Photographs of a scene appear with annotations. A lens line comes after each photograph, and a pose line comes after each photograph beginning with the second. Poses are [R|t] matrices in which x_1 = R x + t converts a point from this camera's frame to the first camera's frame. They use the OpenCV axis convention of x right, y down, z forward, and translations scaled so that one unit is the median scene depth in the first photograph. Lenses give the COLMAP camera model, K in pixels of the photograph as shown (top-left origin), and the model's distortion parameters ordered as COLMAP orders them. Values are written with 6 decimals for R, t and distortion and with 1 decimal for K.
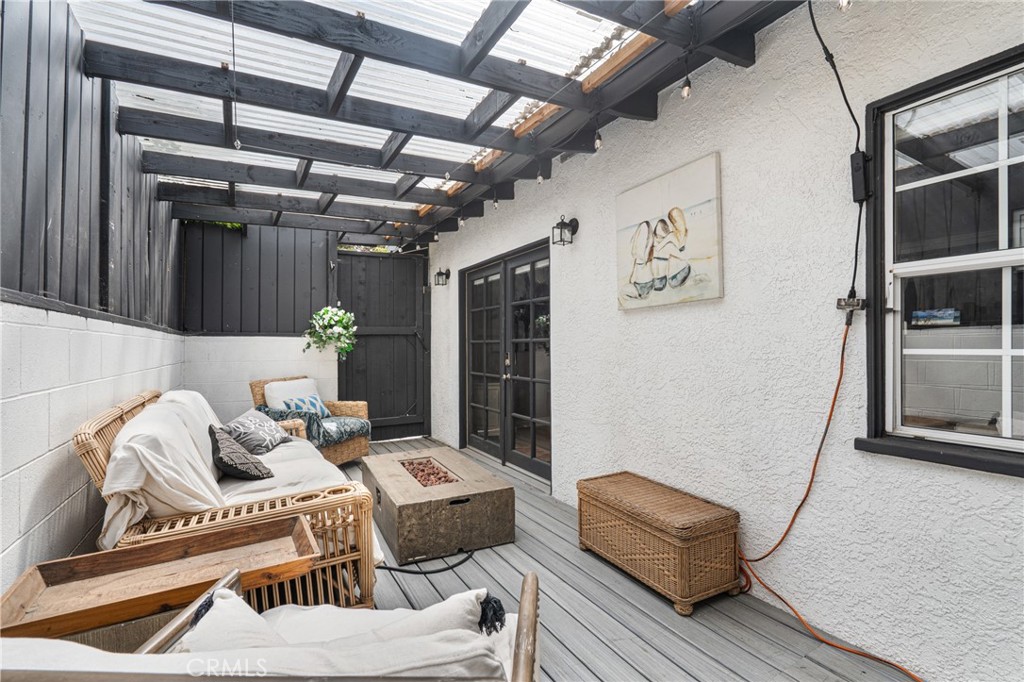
lens RADIAL K [[470.9, 0, 512.2], [0, 470.9, 341.9], [0, 0, 1]] dist [0.004015, 0.000967]
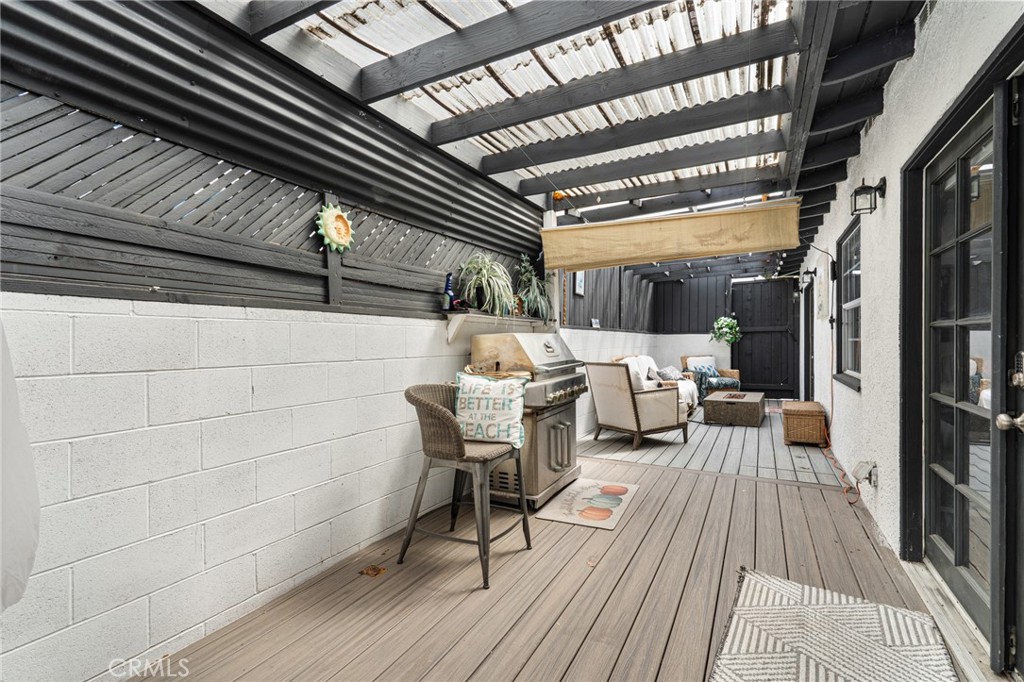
lens RADIAL K [[470.9, 0, 512.7], [0, 470.9, 342.8], [0, 0, 1]] dist [0.004015, 0.000967]
pose [[0.539928, 0.002573, -0.841707, 0.709607], [0.011843, 0.999873, 0.010653, -0.005009], [0.841628, -0.015721, 0.539829, -0.664170]]
